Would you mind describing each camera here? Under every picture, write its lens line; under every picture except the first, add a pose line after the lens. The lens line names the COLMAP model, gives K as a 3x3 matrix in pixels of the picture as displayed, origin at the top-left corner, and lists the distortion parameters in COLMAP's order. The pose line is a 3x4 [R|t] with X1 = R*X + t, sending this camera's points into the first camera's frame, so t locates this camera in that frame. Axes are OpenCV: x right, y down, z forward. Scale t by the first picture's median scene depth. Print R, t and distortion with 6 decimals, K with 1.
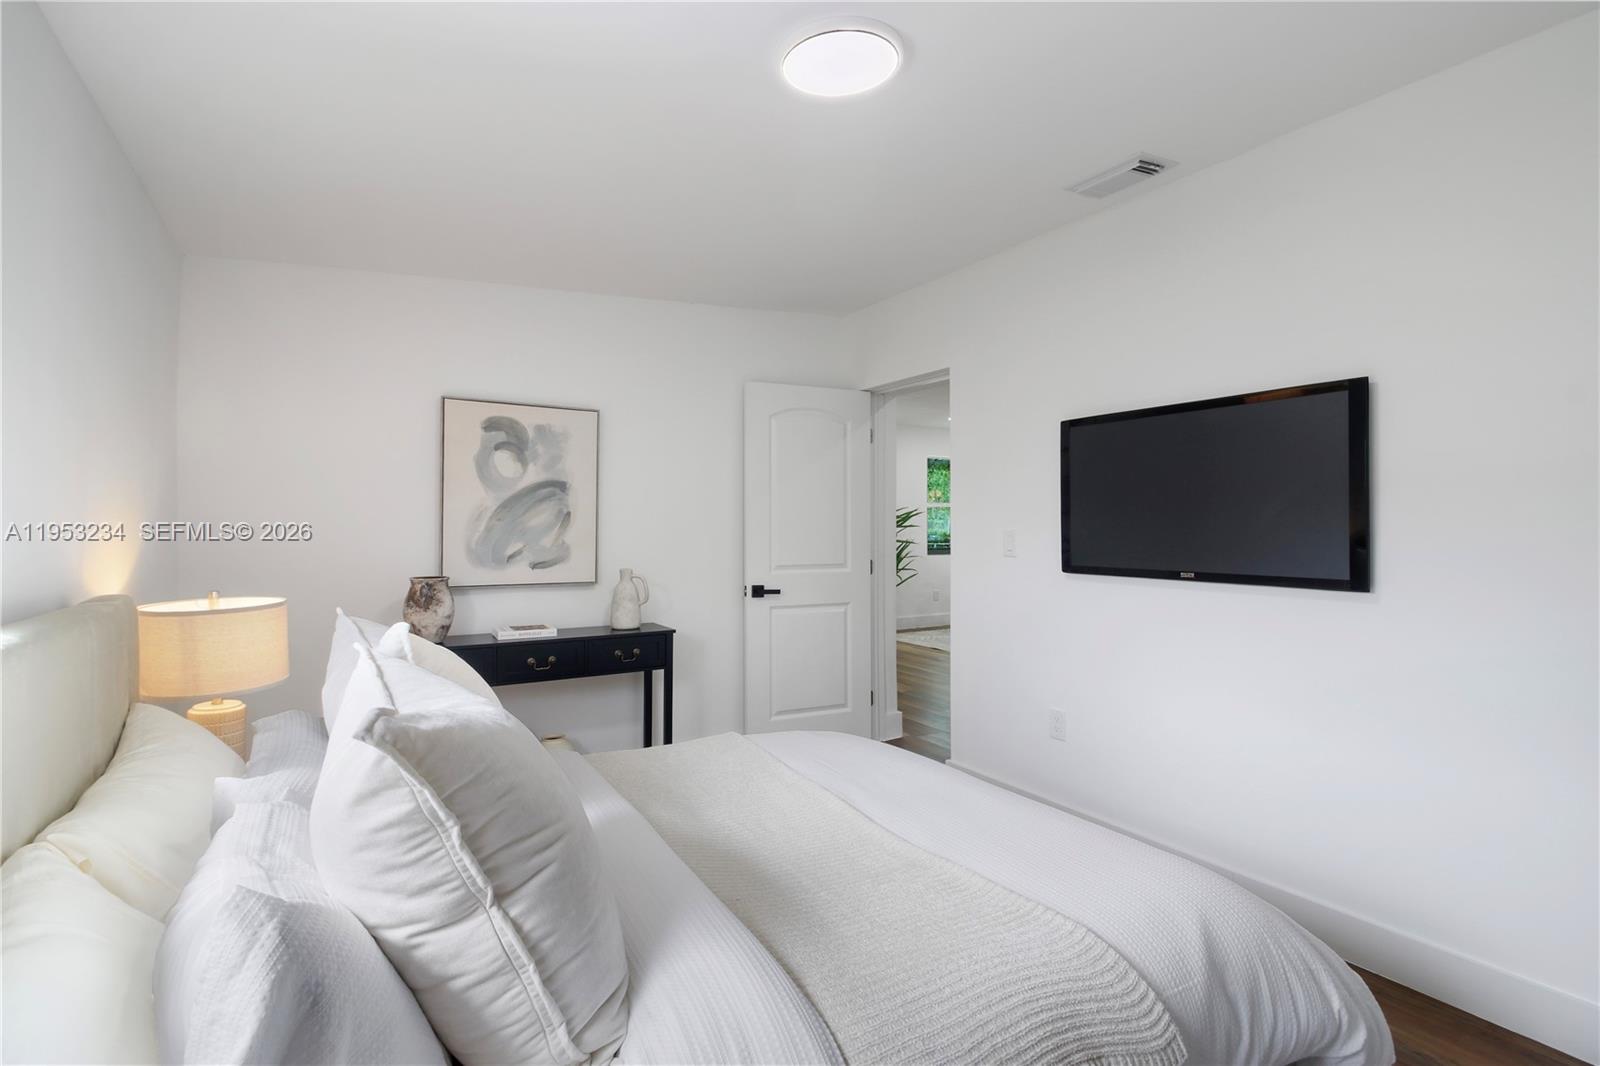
lens RADIAL K [[752.0, 0, 793.8], [0, 752.0, 520.4], [0, 0, 1]] dist [-0.006080, -0.001822]
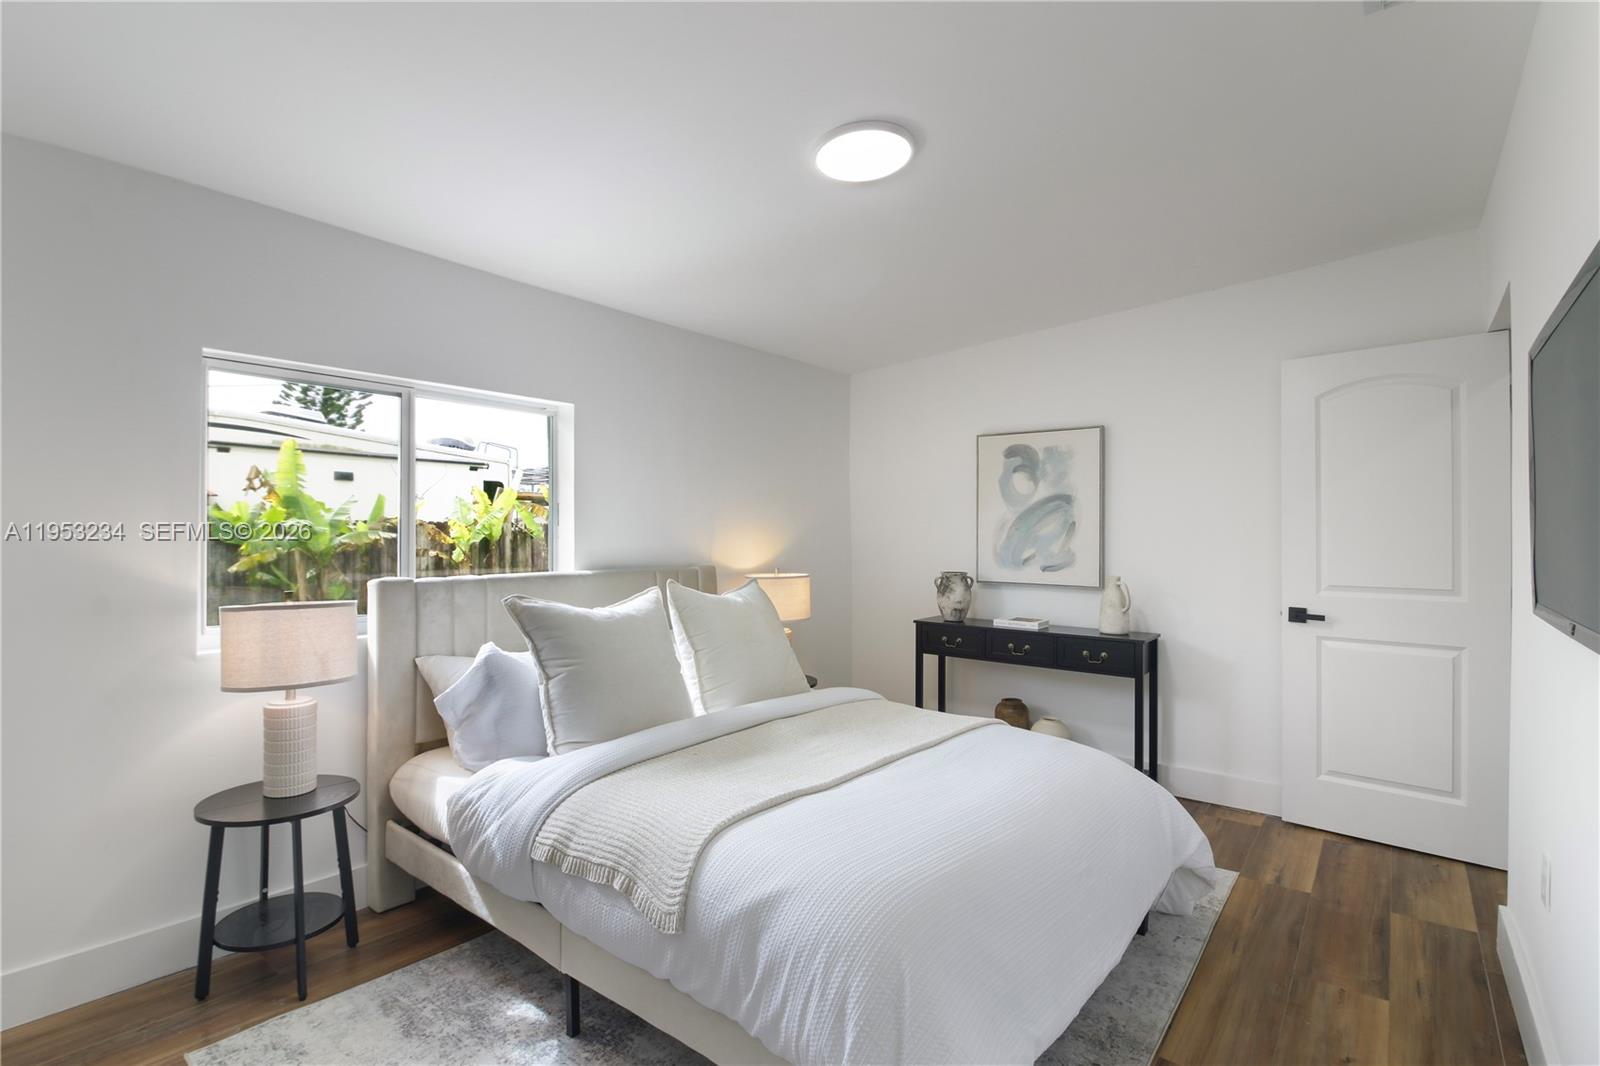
lens RADIAL K [[752.0, 0, 805.7], [0, 752.0, 534.9], [0, 0, 1]] dist [-0.006080, -0.001822]
pose [[0.340242, 0.000822, -0.940338, 0.622517], [0.005876, 0.999978, 0.003000, 0.002290], [0.940320, -0.006546, 0.340230, 0.256694]]
